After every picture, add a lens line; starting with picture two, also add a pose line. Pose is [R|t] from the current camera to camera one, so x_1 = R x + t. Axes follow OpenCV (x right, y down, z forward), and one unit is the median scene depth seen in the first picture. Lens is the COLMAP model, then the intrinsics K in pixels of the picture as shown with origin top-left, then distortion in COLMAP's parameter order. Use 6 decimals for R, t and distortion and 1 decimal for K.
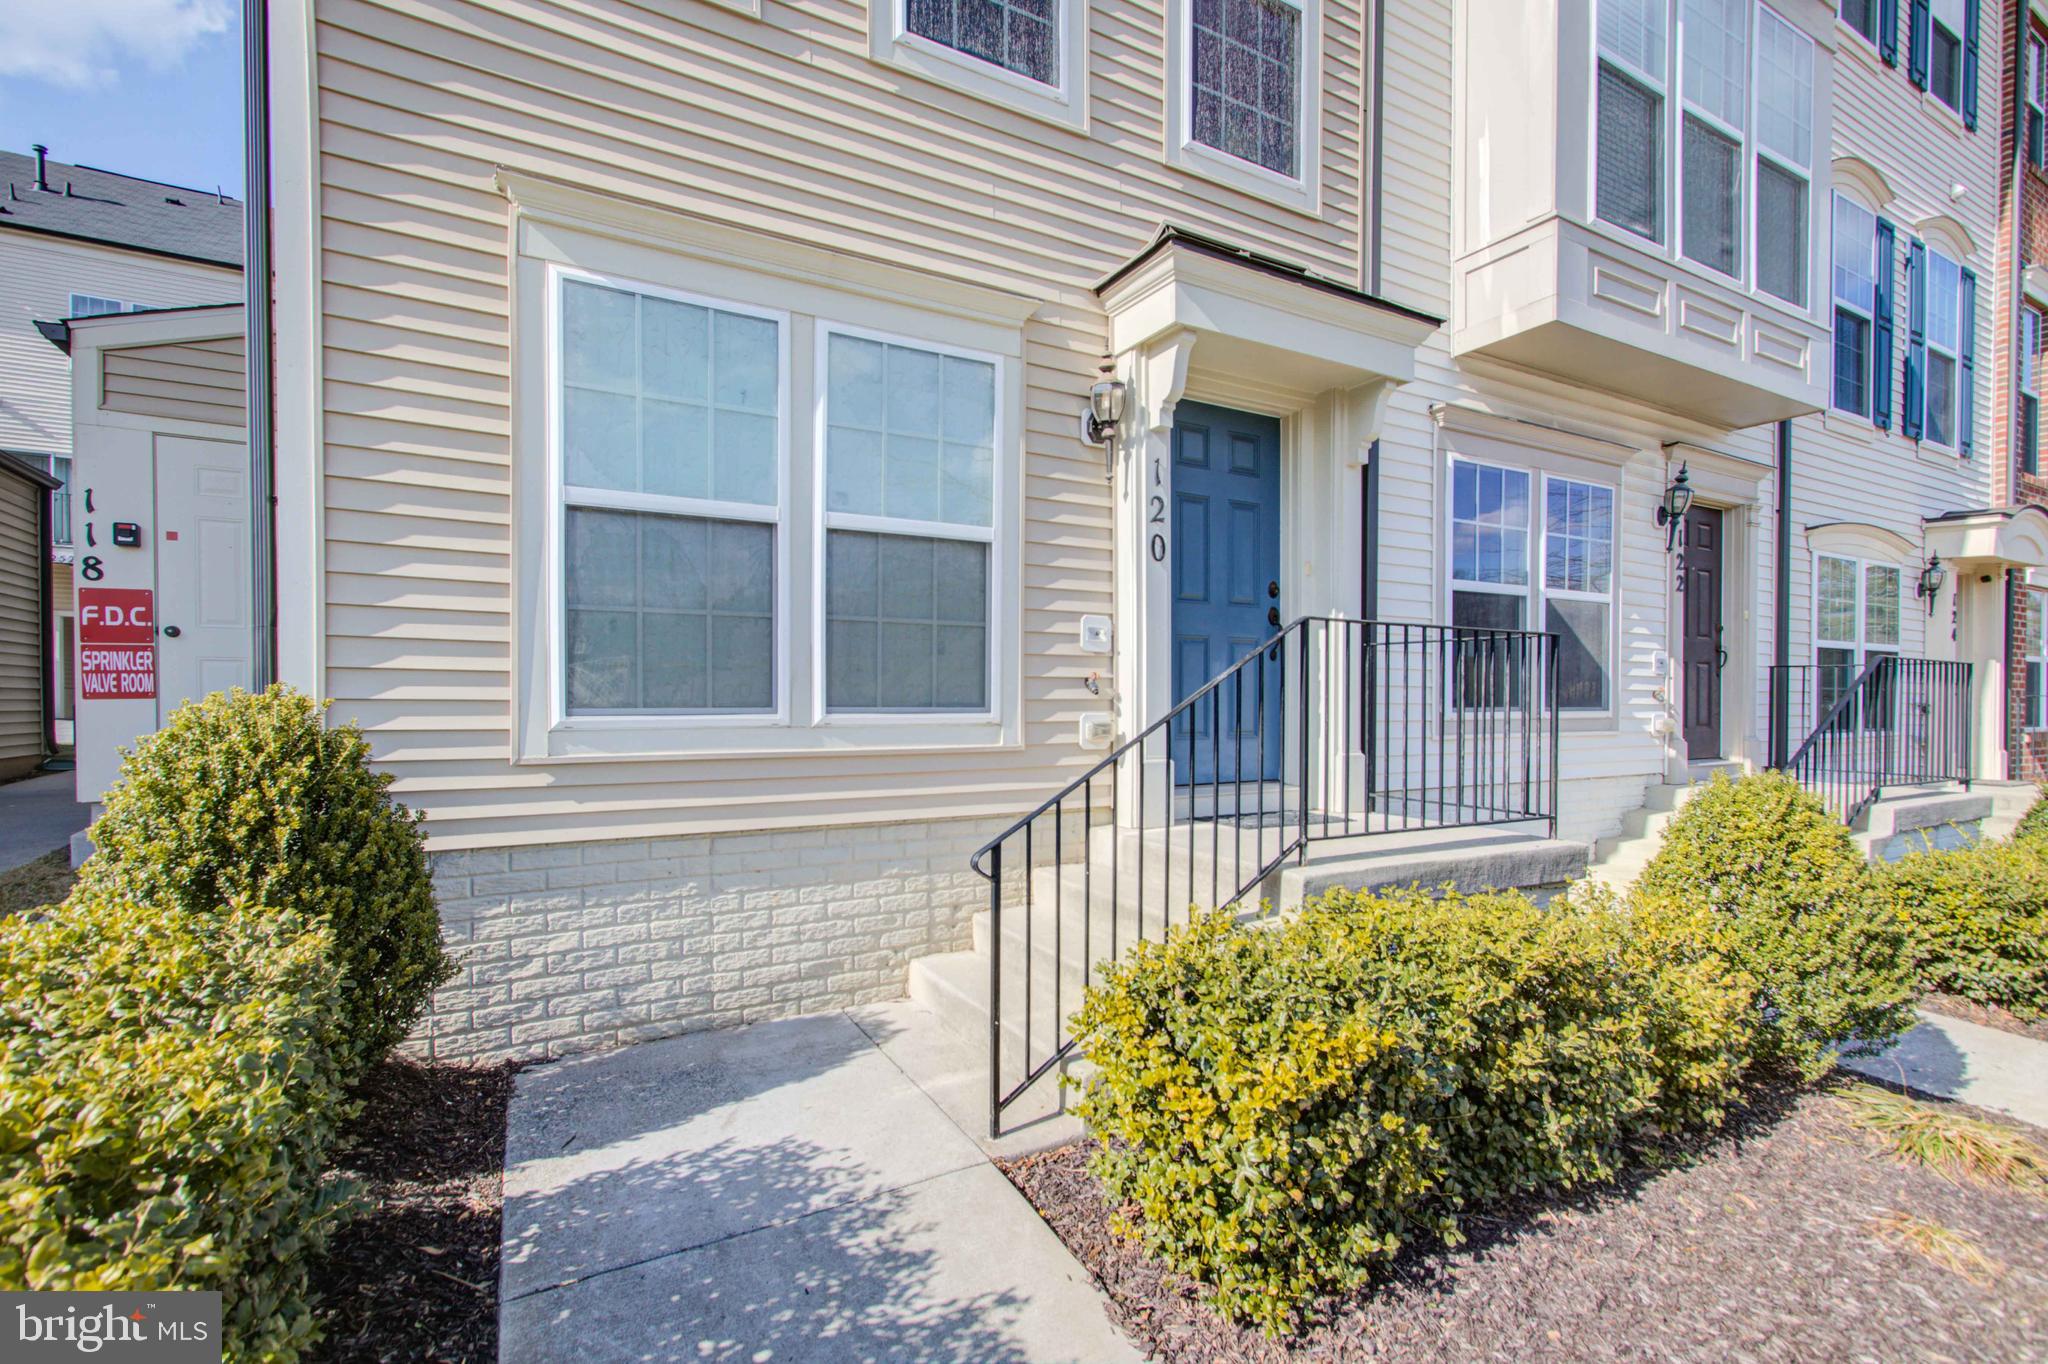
lens RADIAL K [[1034.6, 0, 1184.7], [0, 1034.6, 737.6], [0, 0, 1]] dist [0.014891, -0.000264]
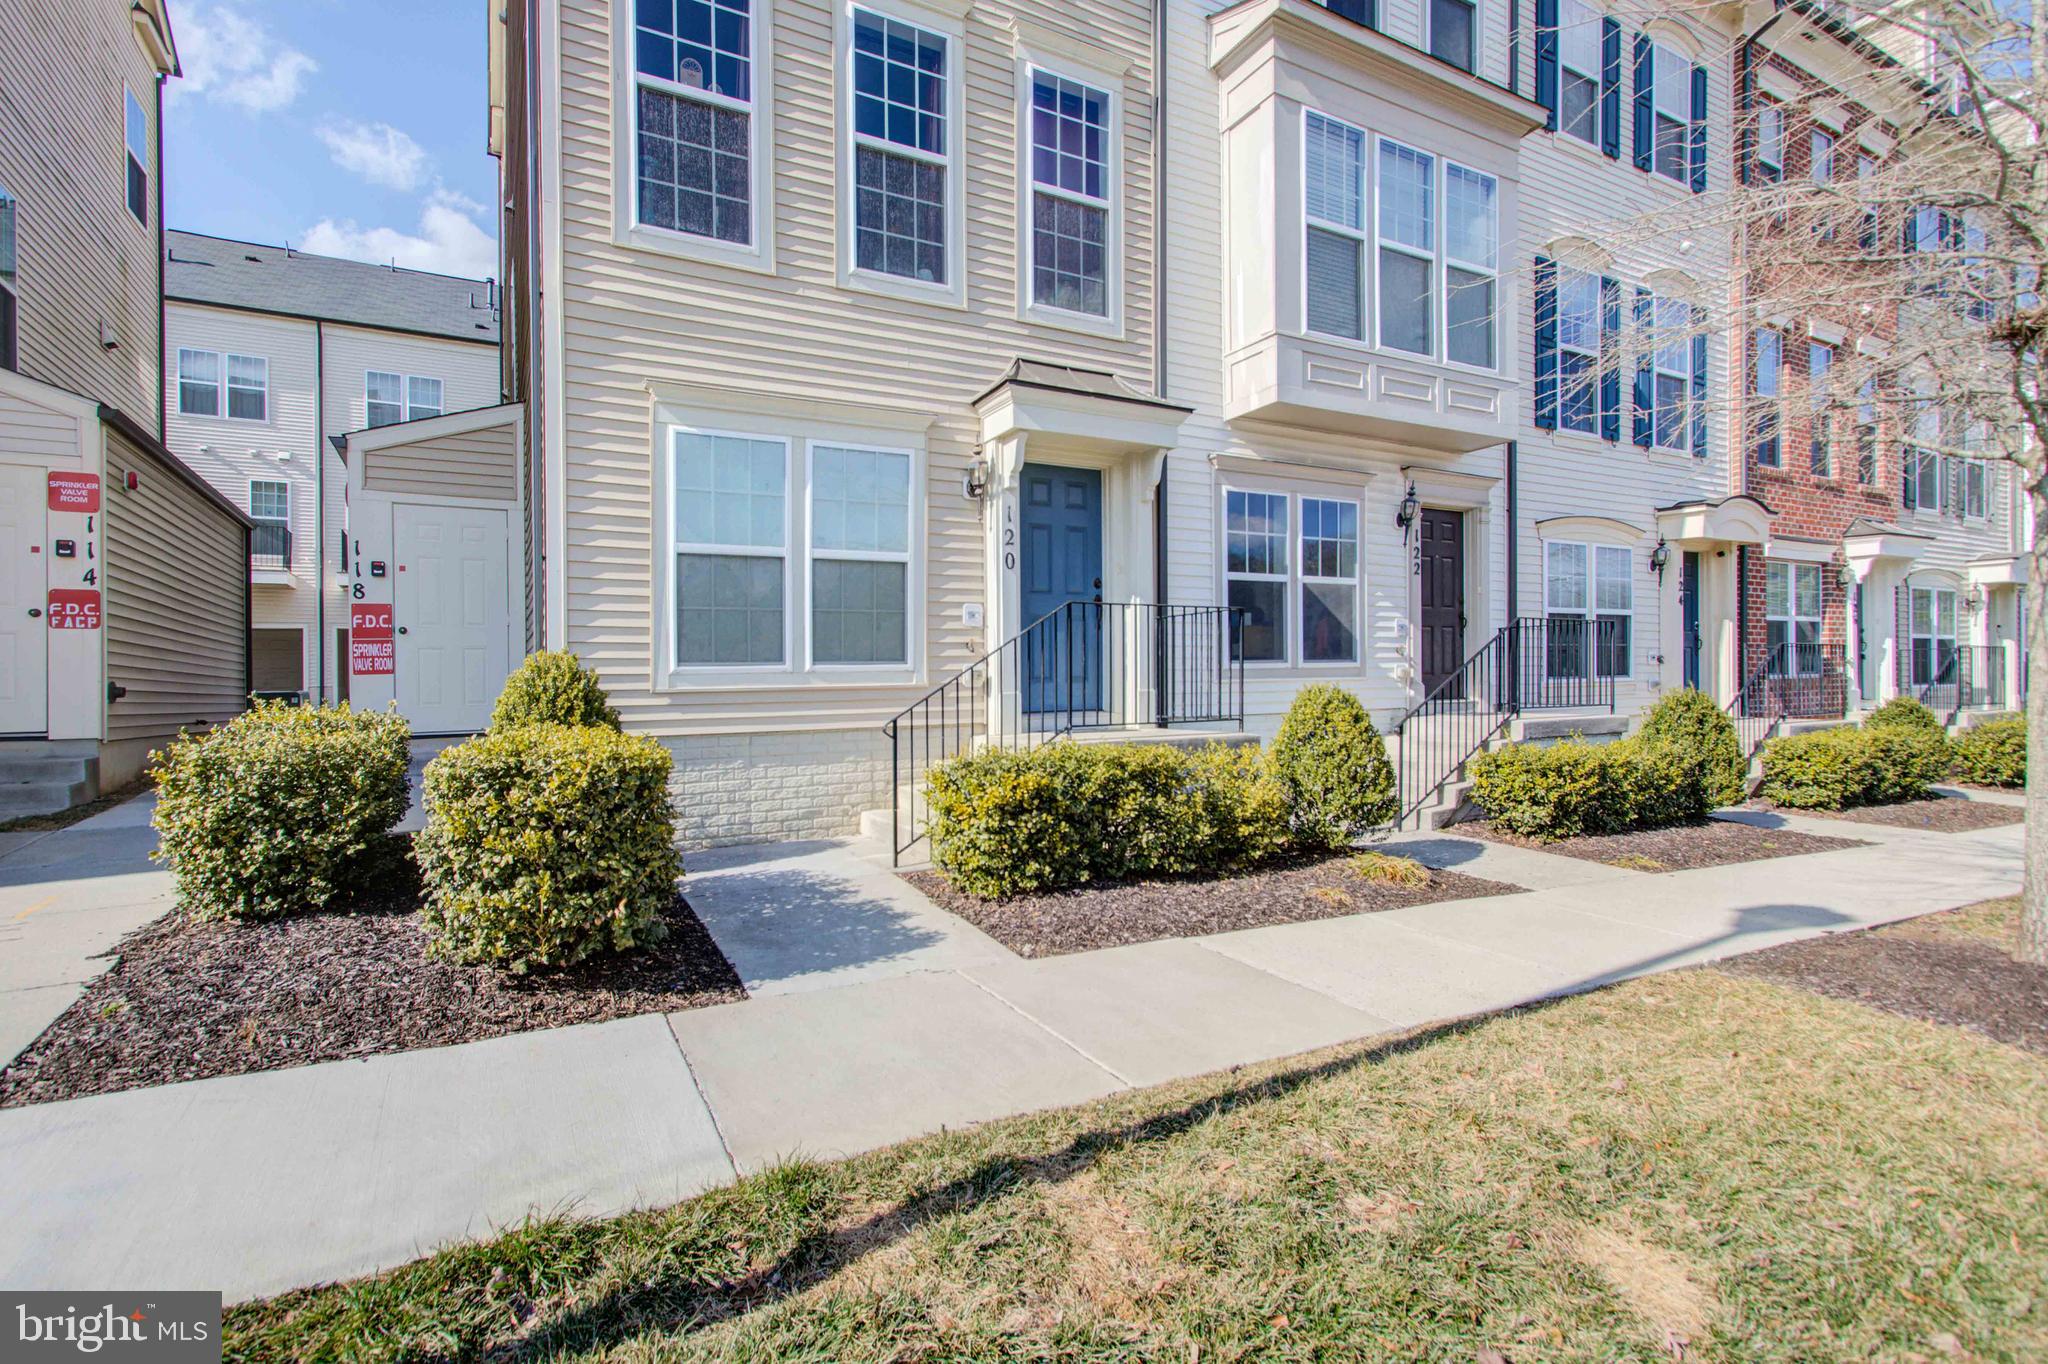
lens RADIAL K [[1034.6, 0, 1018.5], [0, 1034.6, 682.6], [0, 0, 1]] dist [0.014891, -0.000264]
pose [[0.991060, -0.016901, -0.132345, 0.194523], [0.011804, 0.999162, -0.039202, 0.067885], [0.132896, 0.037289, 0.990428, -0.579240]]
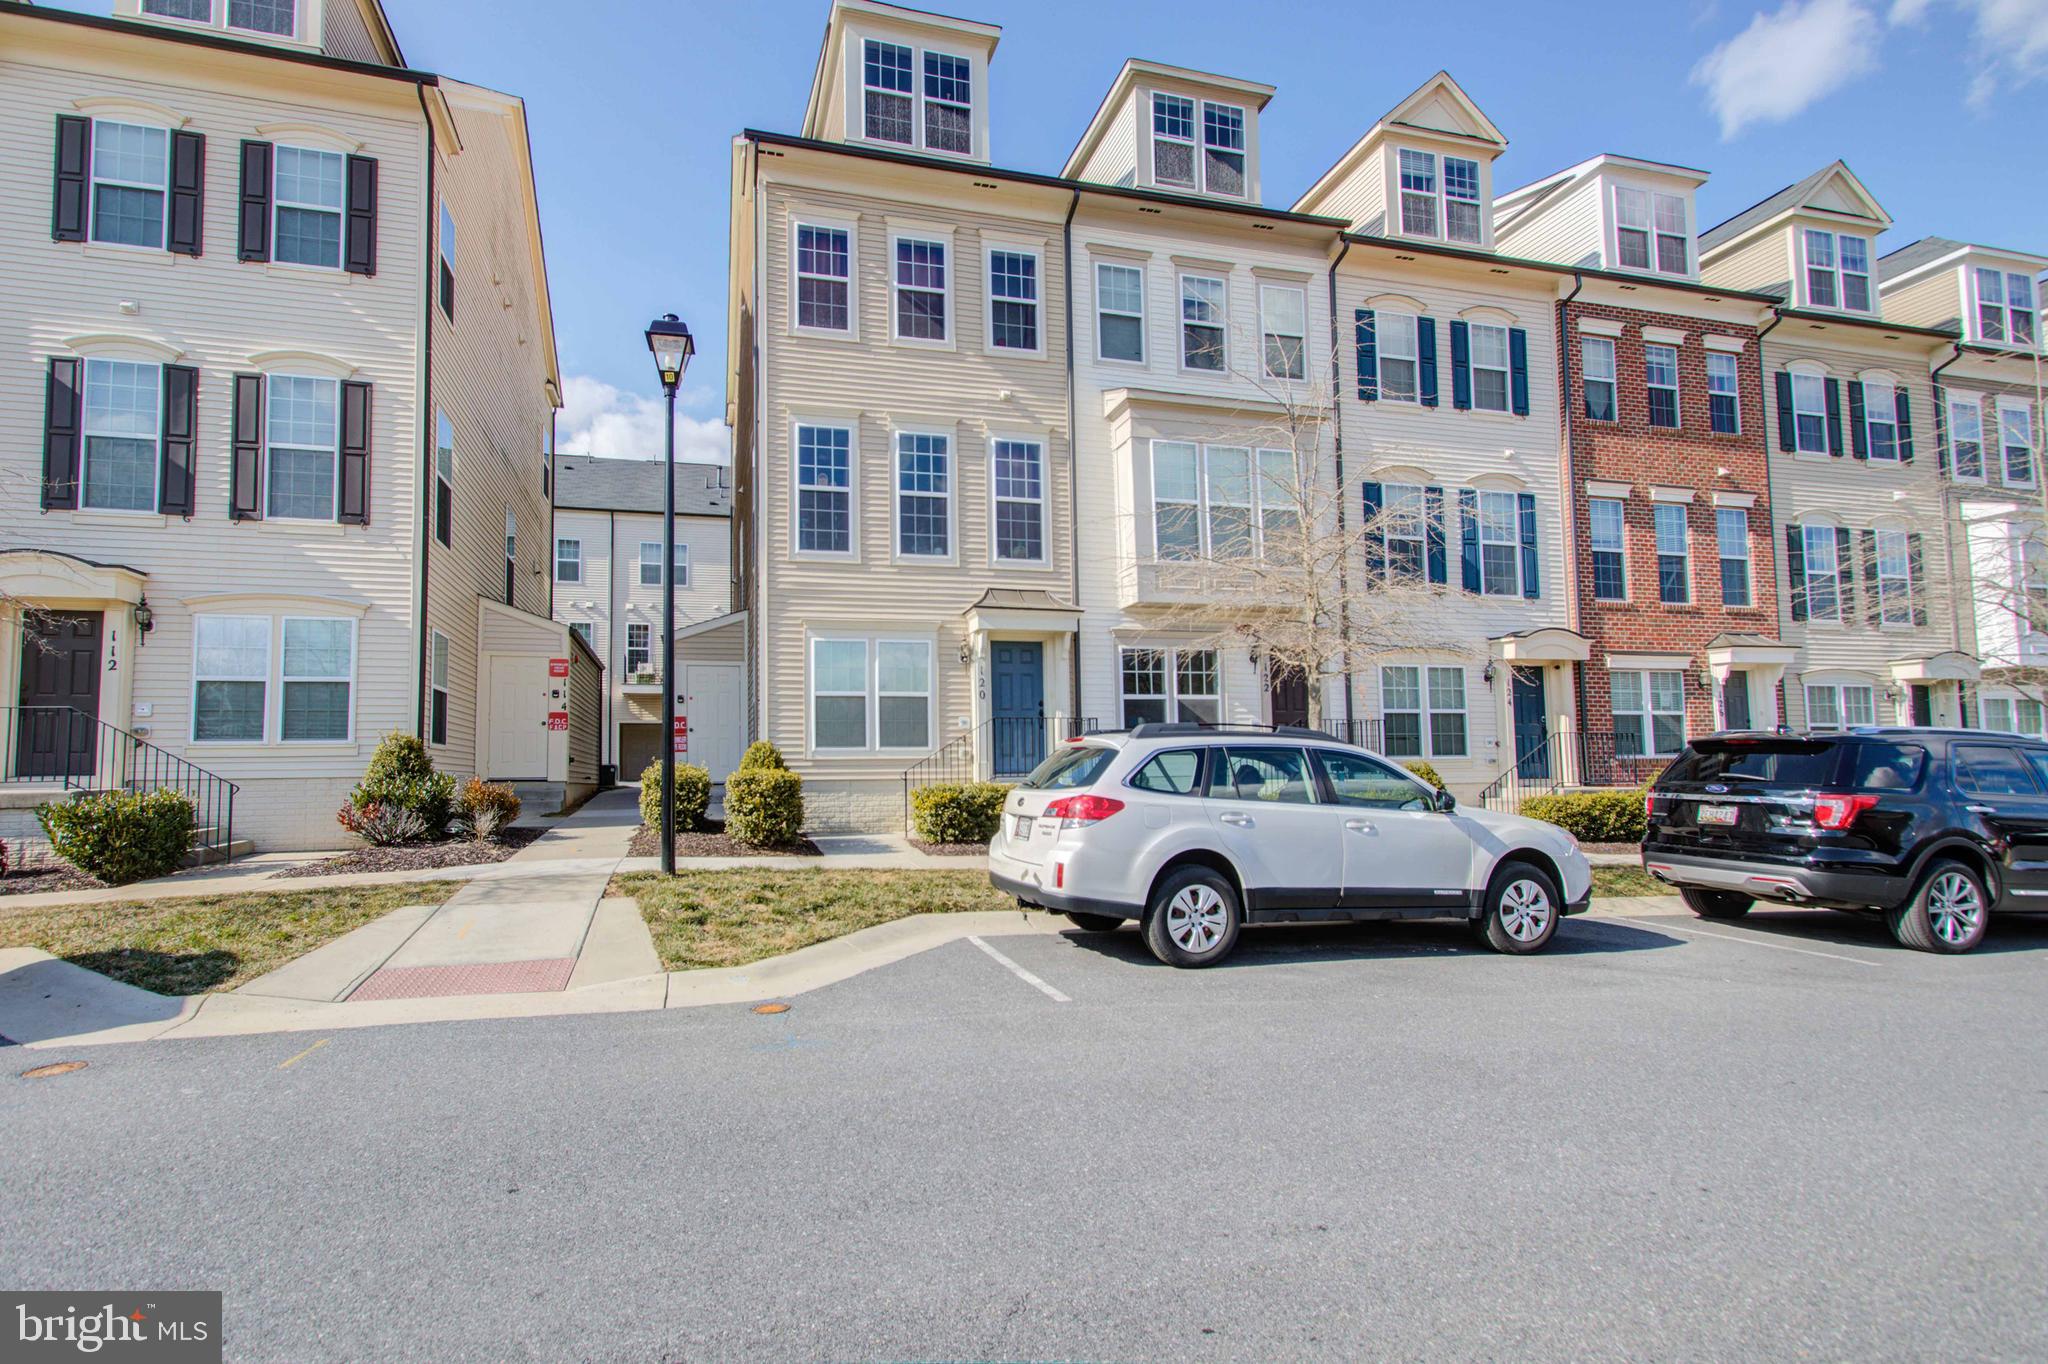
lens RADIAL K [[1034.6, 0, 1002.4], [0, 1034.6, 777.0], [0, 0, 1]] dist [0.014891, -0.000264]
pose [[0.948169, -0.009374, -0.317629, 1.024865], [-0.000391, 0.999530, -0.030665, 0.163228], [0.317767, 0.029200, 0.947719, -1.941082]]
